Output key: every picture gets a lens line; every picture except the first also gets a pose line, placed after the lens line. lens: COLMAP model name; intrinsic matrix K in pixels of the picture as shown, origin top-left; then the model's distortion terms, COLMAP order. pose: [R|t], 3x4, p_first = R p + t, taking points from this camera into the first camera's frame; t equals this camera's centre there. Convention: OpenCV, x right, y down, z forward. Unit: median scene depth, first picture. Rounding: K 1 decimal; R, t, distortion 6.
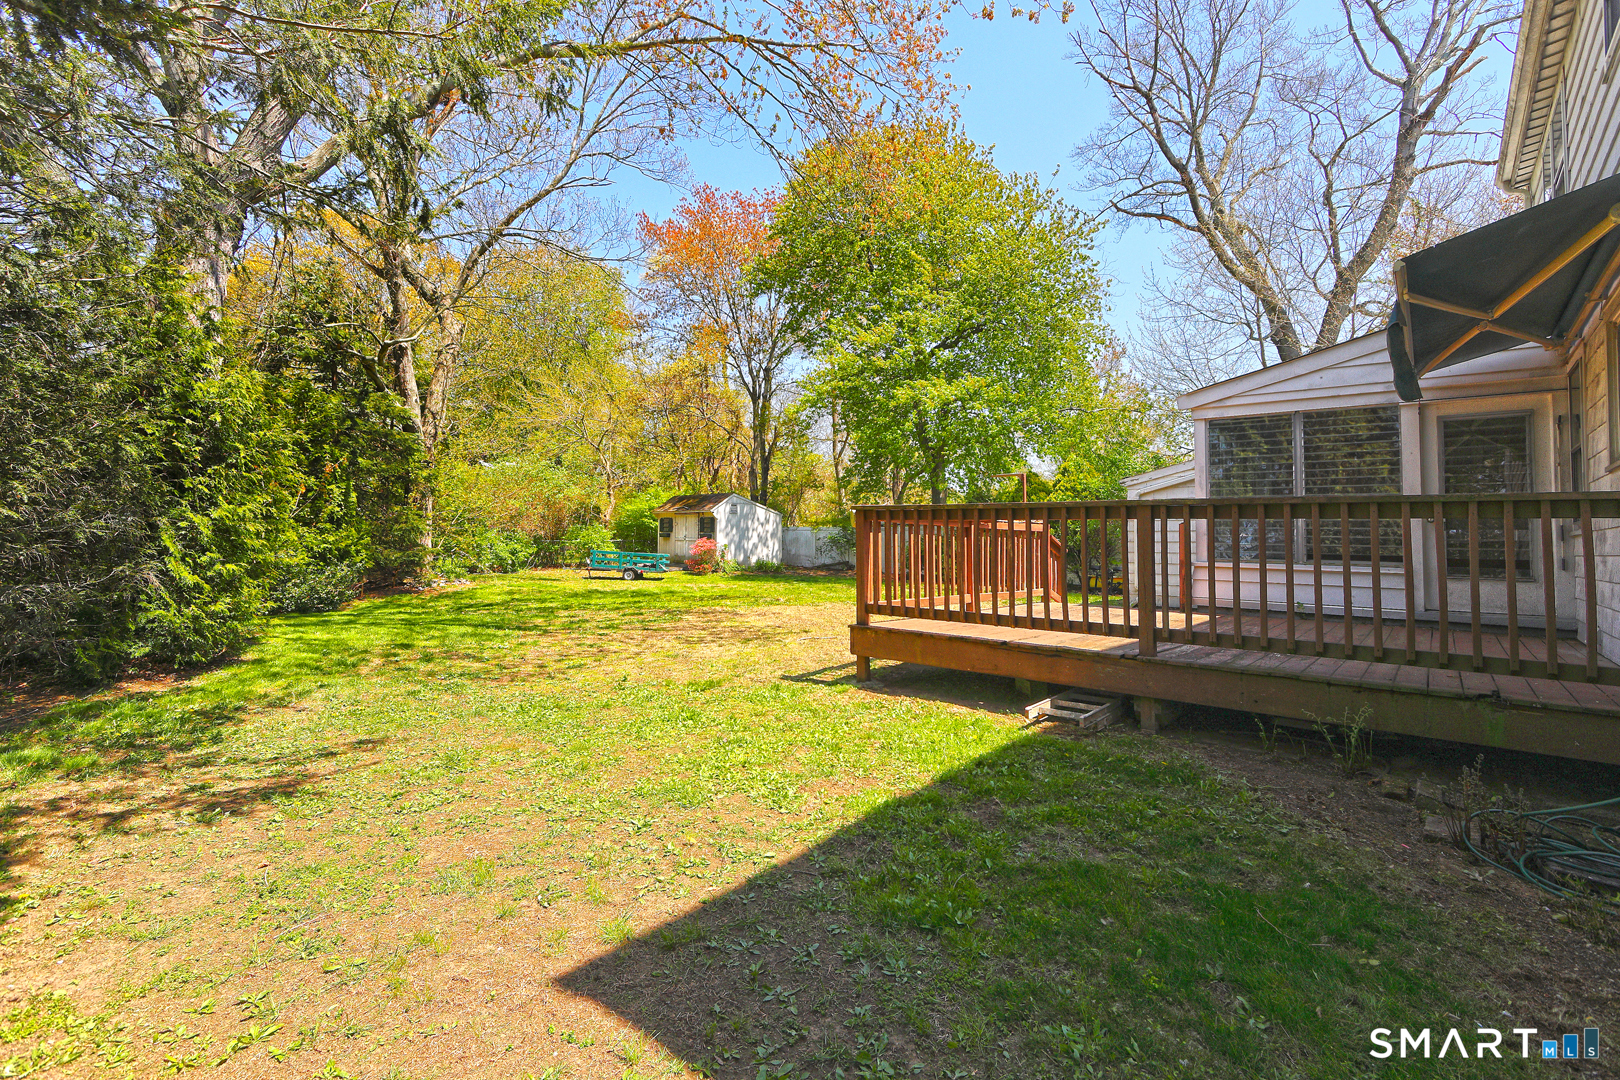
lens RADIAL K [[734.4, 0, 810.0], [0, 734.4, 540.0], [0, 0, 1]] dist [-0.000048, -0.000295]
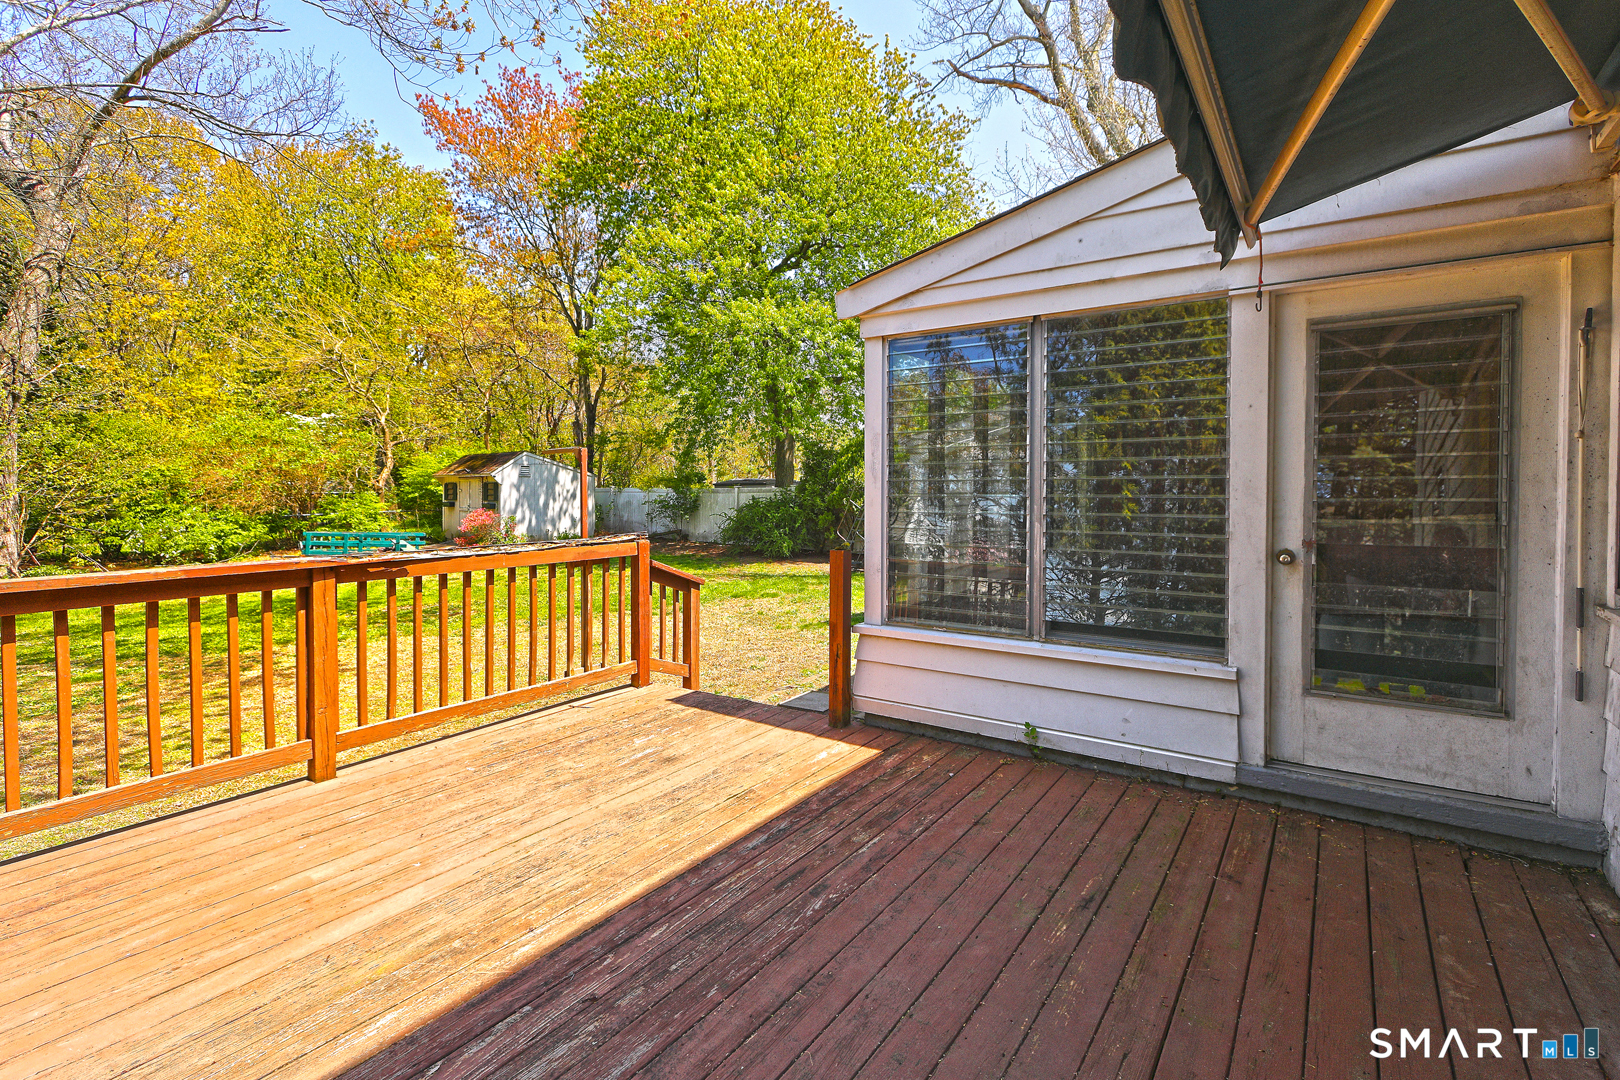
lens RADIAL K [[734.4, 0, 810.0], [0, 734.4, 540.0], [0, 0, 1]] dist [-0.000048, -0.000295]
pose [[0.996914, -0.026905, 0.073745, 0.146121], [0.021286, 0.996885, 0.075944, -0.021392], [-0.075558, -0.074140, 0.994381, 0.161770]]
